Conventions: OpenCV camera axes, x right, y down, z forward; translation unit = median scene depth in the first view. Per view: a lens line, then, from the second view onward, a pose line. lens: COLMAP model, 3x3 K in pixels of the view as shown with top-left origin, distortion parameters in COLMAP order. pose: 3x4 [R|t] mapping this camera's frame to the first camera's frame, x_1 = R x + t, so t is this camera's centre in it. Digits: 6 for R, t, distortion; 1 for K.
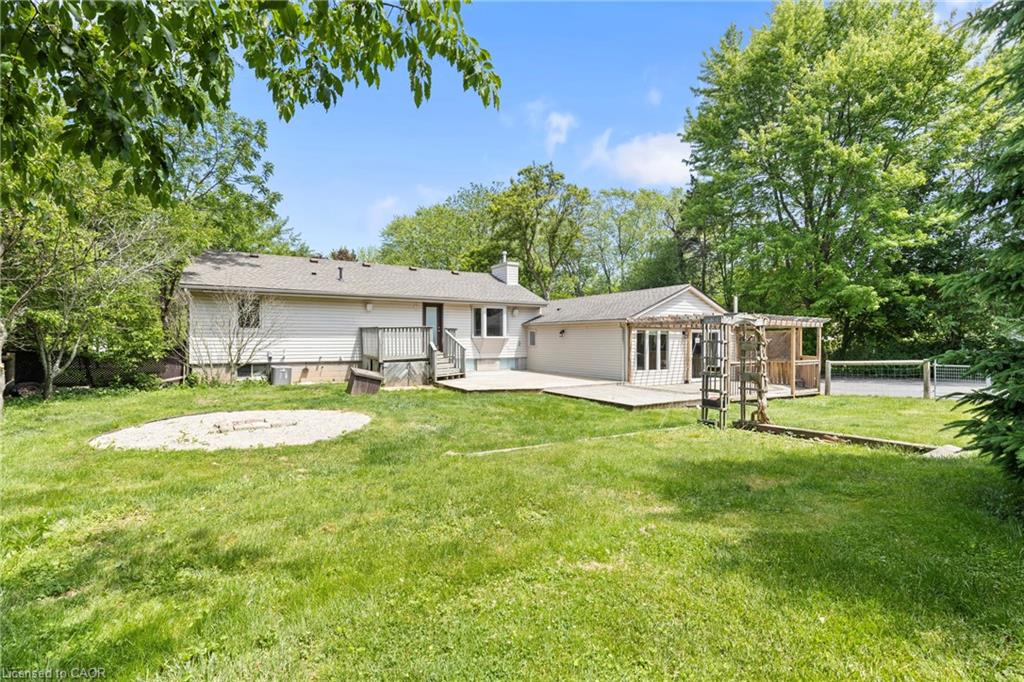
lens RADIAL K [[461.3, 0, 512.0], [0, 461.3, 341.0], [0, 0, 1]] dist [0.000048, 0.000001]
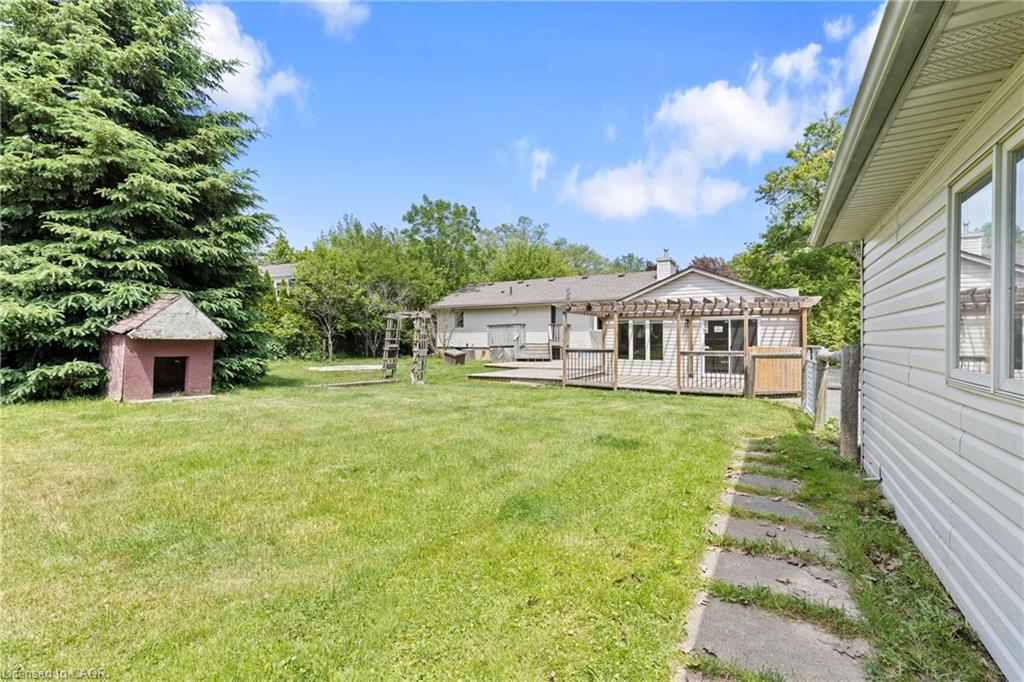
lens RADIAL K [[461.3, 0, 512.0], [0, 461.3, 341.0], [0, 0, 1]] dist [0.000048, 0.000001]
pose [[0.516862, 0.002023, -0.856066, 1.036719], [0.009837, 0.999917, 0.008302, 0.011040], [0.856012, -0.012712, 0.516799, 0.227259]]
